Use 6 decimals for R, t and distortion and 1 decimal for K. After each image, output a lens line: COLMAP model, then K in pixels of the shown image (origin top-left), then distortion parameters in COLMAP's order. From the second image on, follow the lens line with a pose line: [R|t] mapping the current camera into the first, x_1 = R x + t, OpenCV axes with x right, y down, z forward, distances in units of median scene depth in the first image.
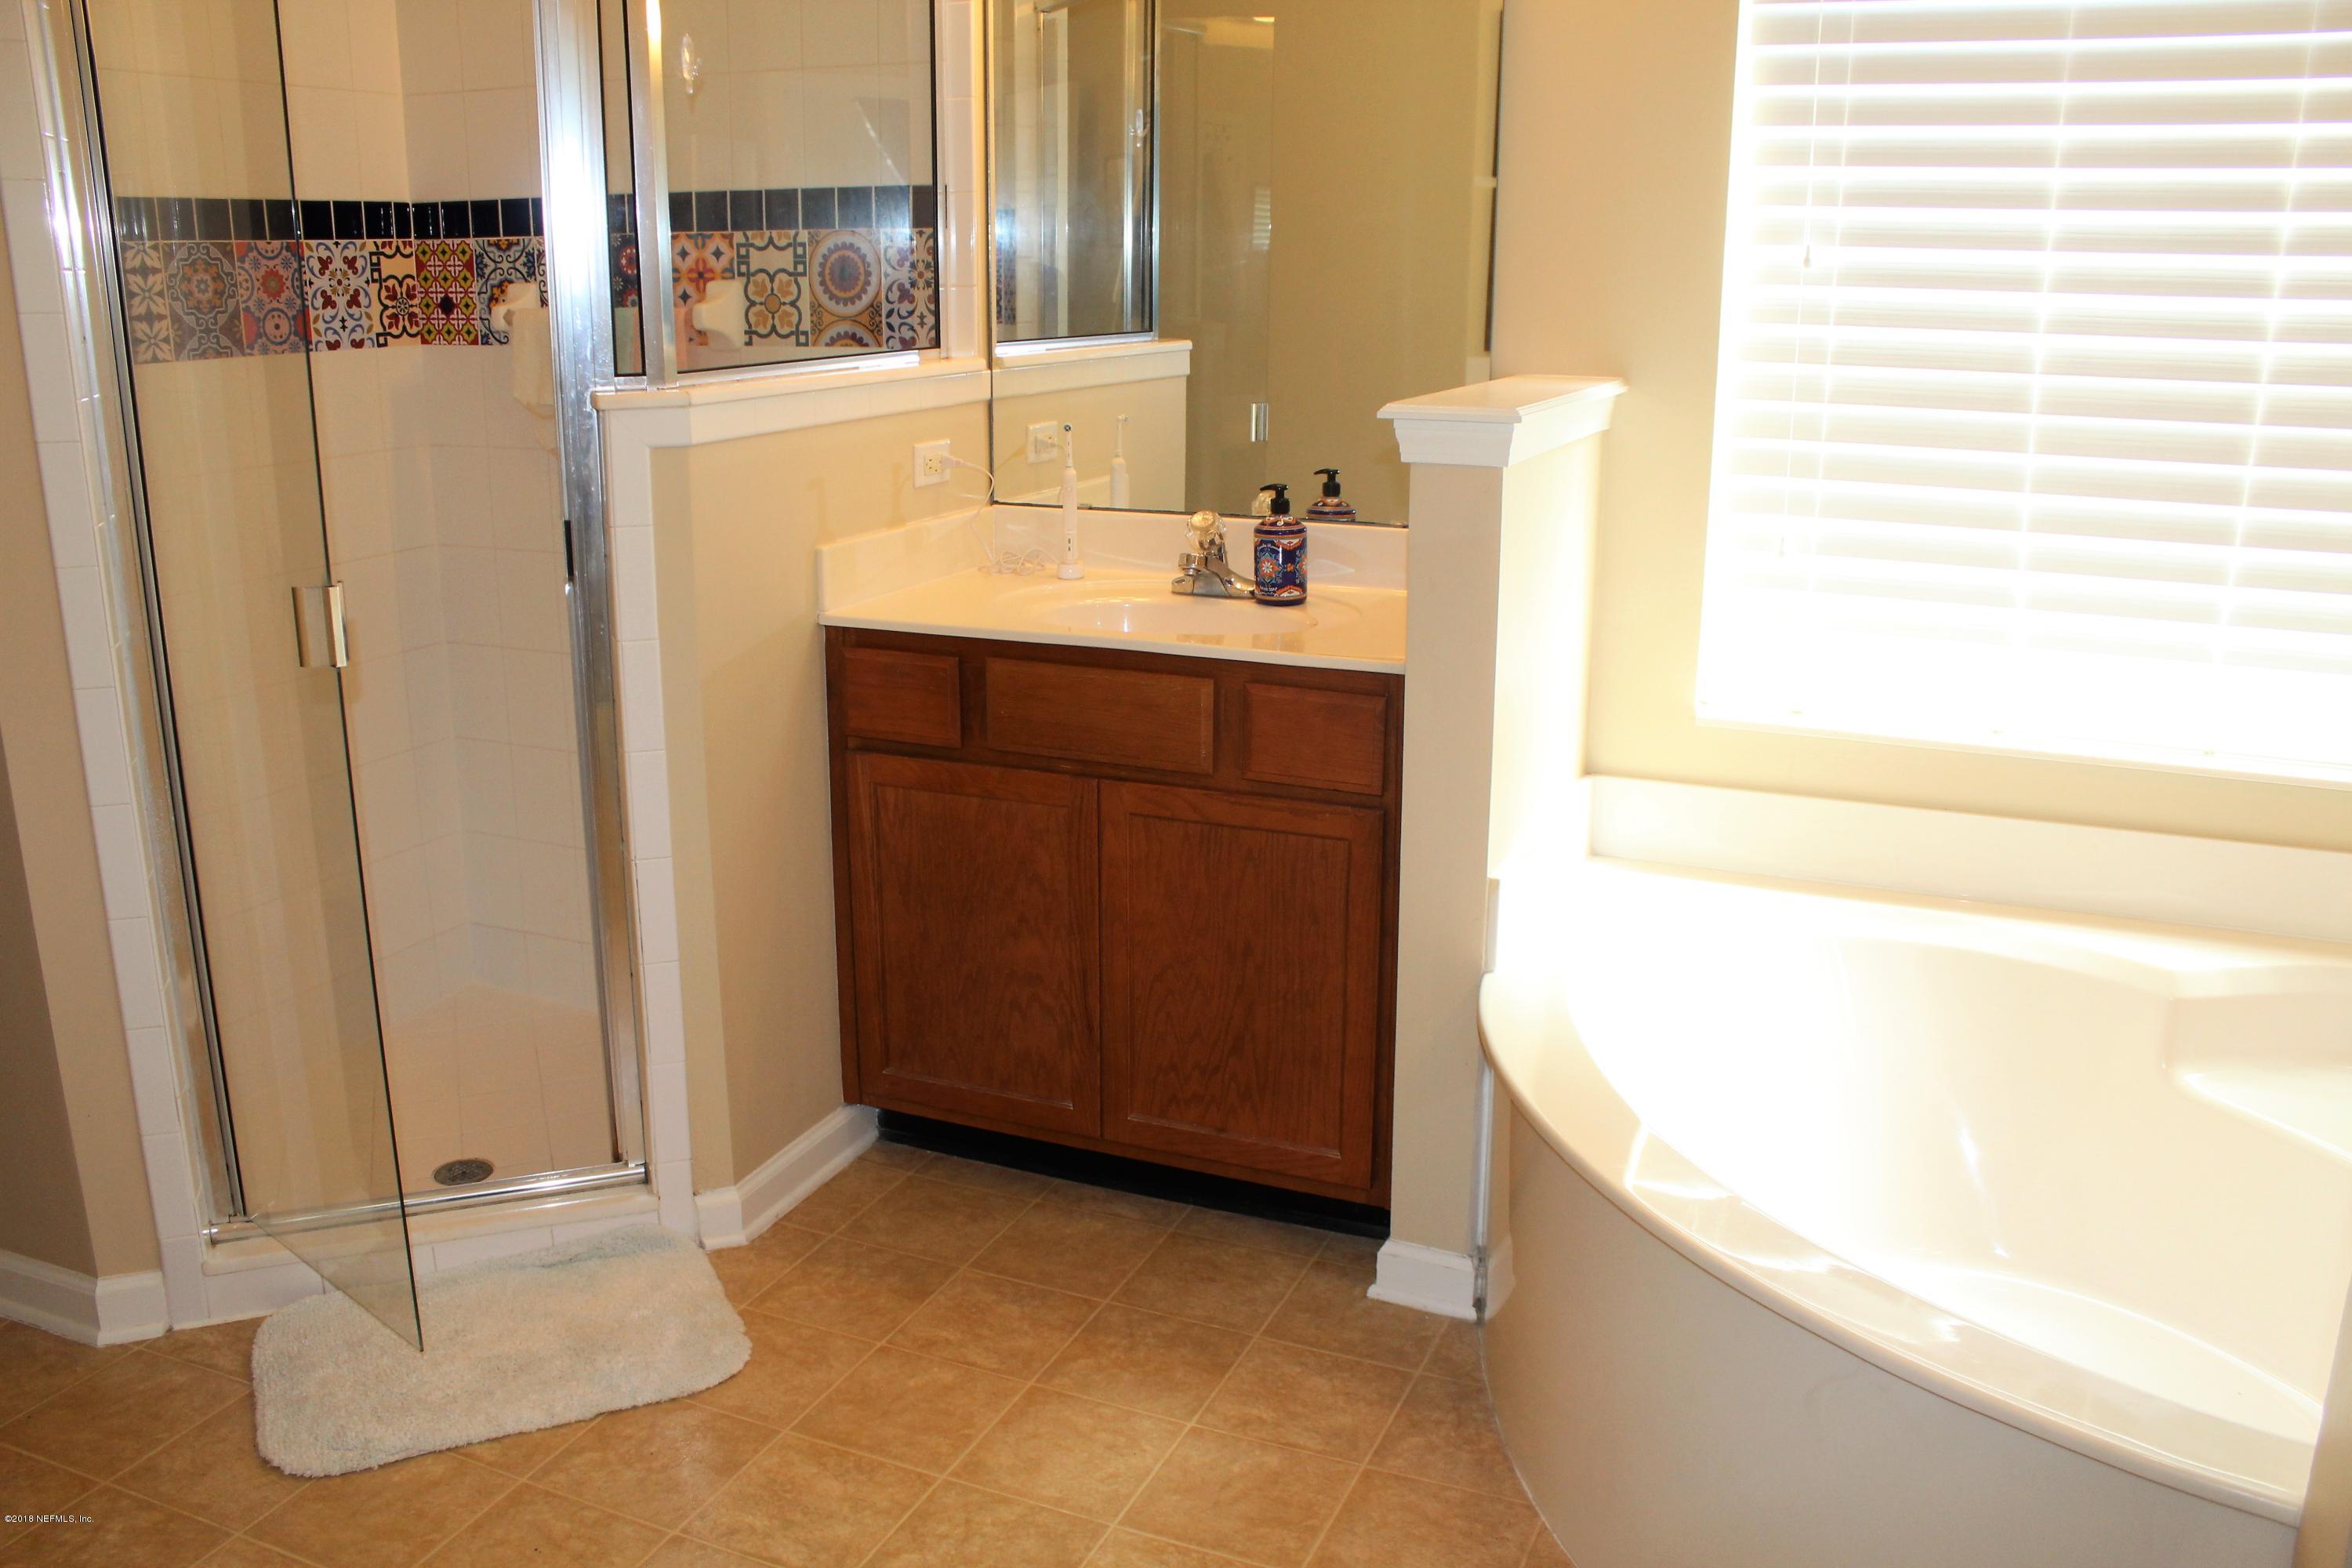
lens RADIAL K [[1960.6, 0, 1166.4], [0, 1960.6, 797.3], [0, 0, 1]] dist [-0.170848, 0.161434]
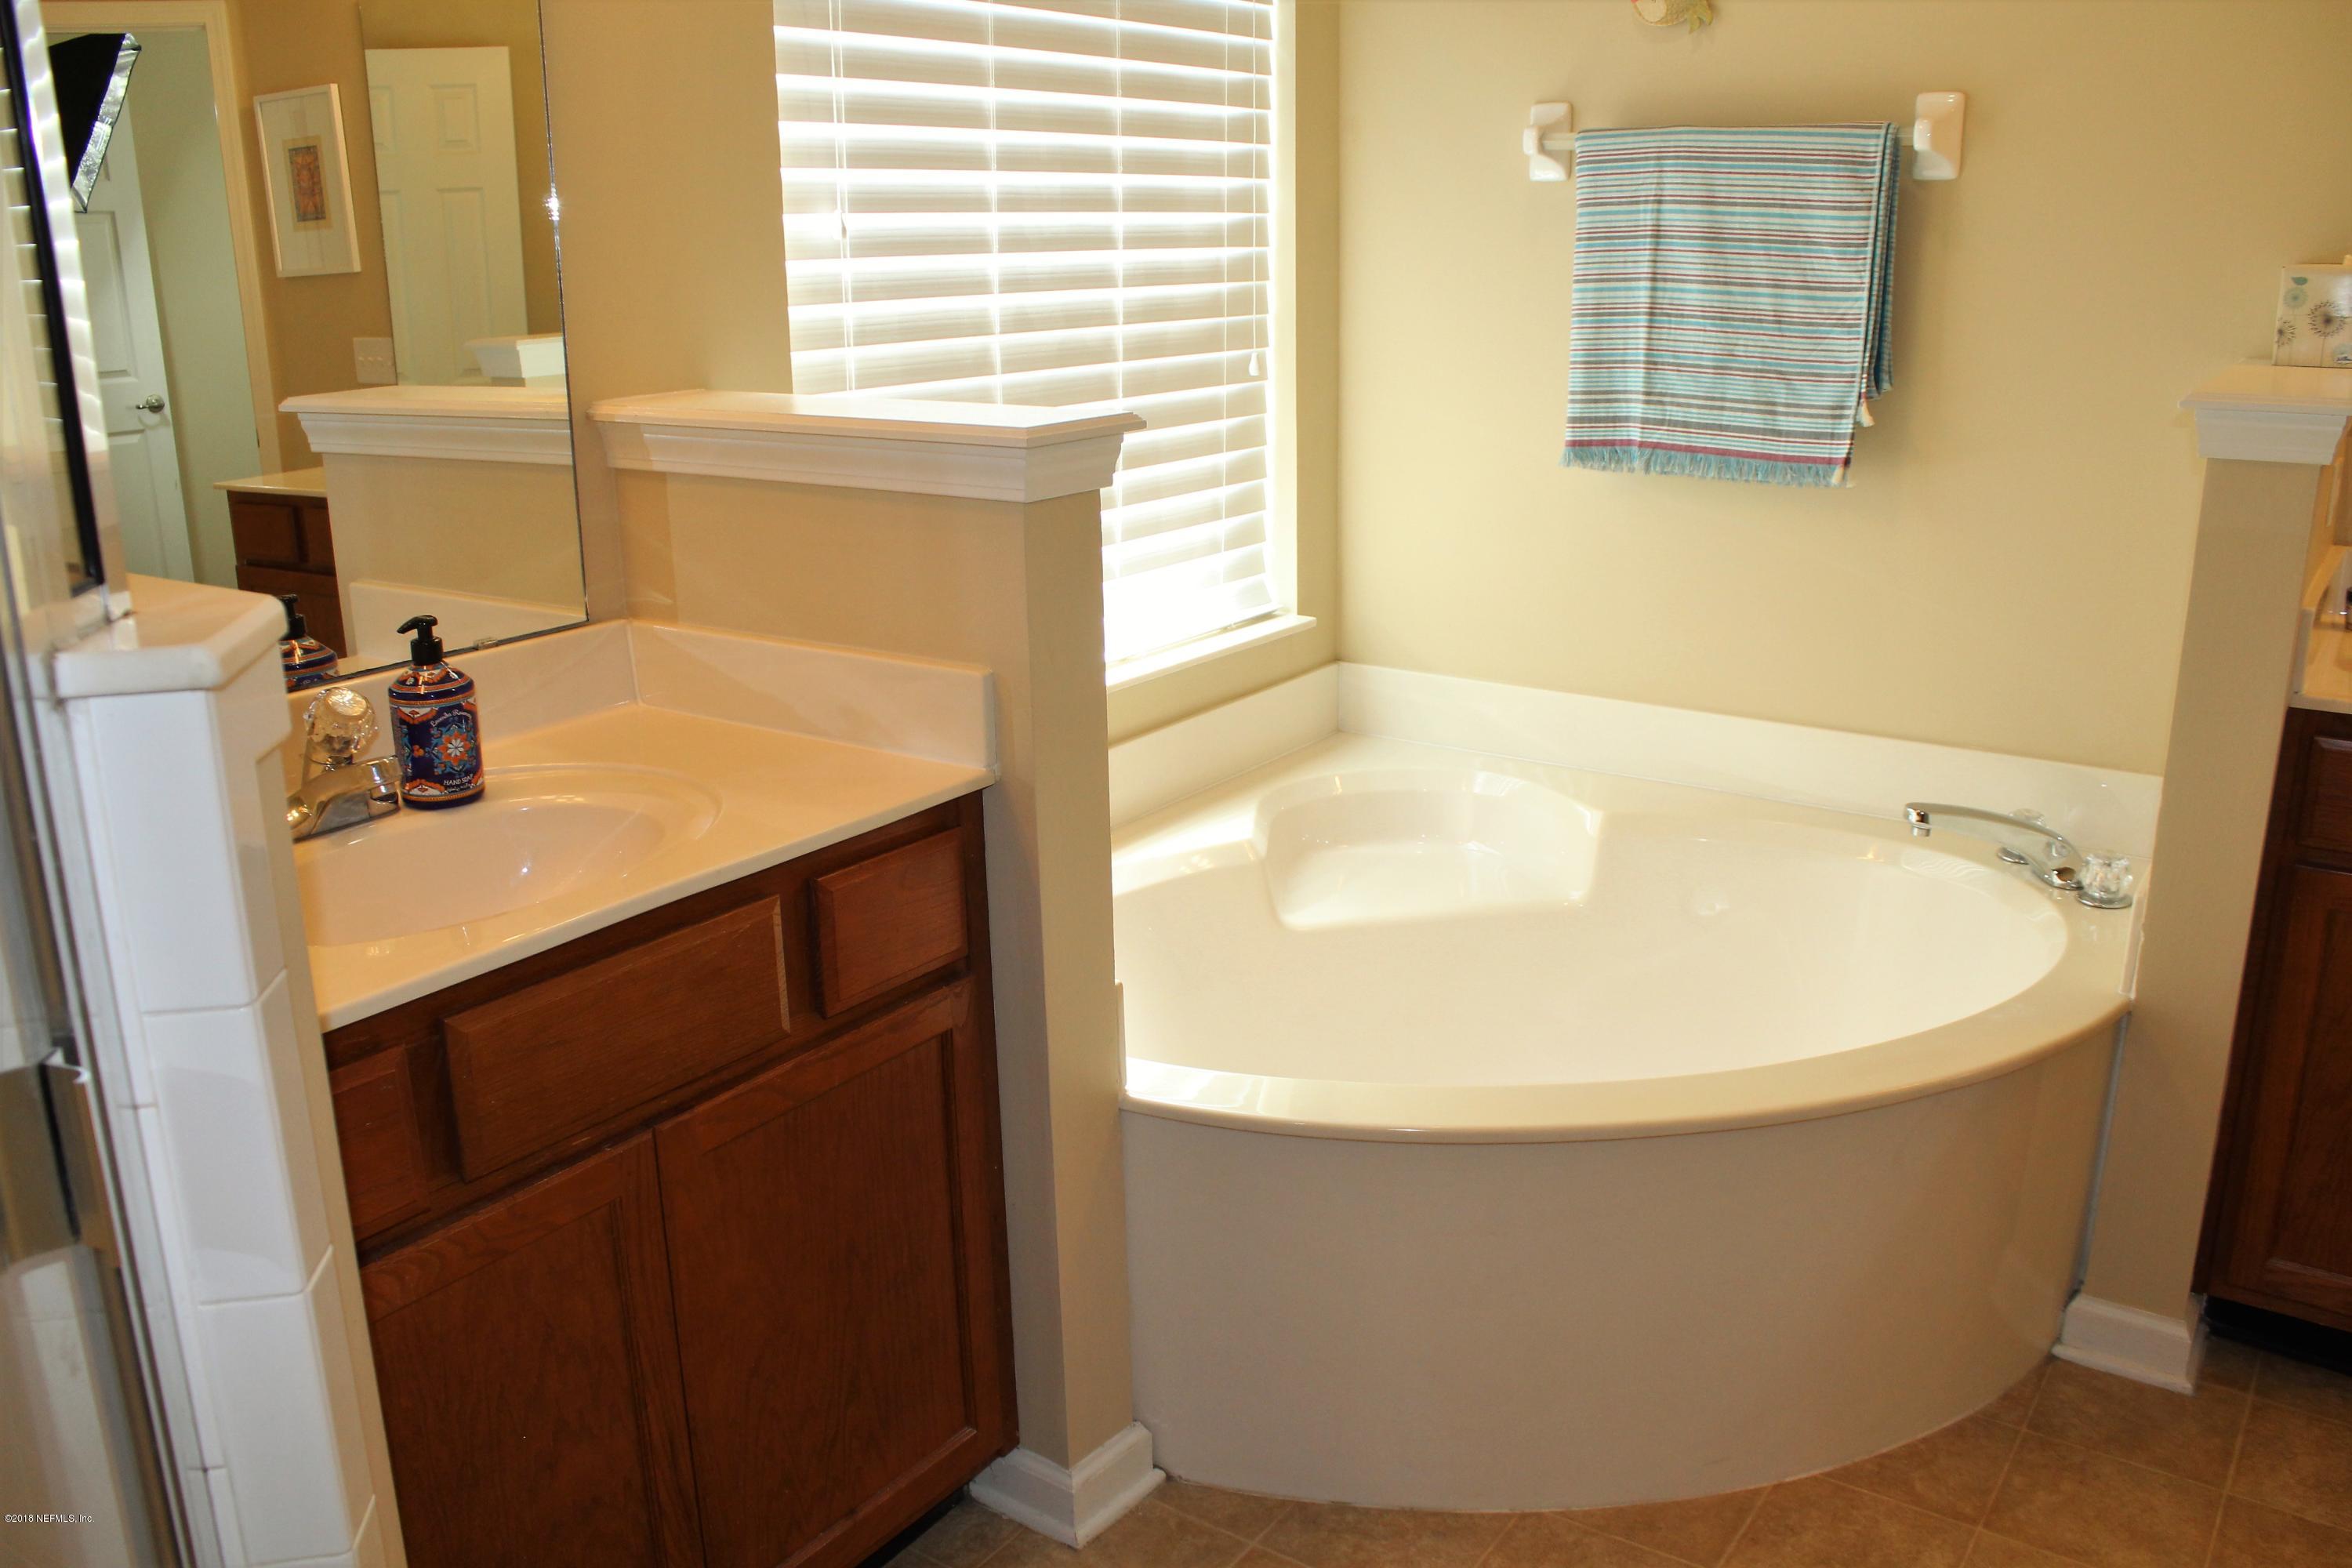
lens RADIAL K [[1960.6, 0, 1166.4], [0, 1960.6, 797.3], [0, 0, 1]] dist [-0.170848, 0.161434]
pose [[0.195755, -0.282295, 0.939143, -0.553756], [0.275720, 0.934883, 0.223544, -0.201321], [-0.941094, 0.215181, 0.260842, 0.709616]]
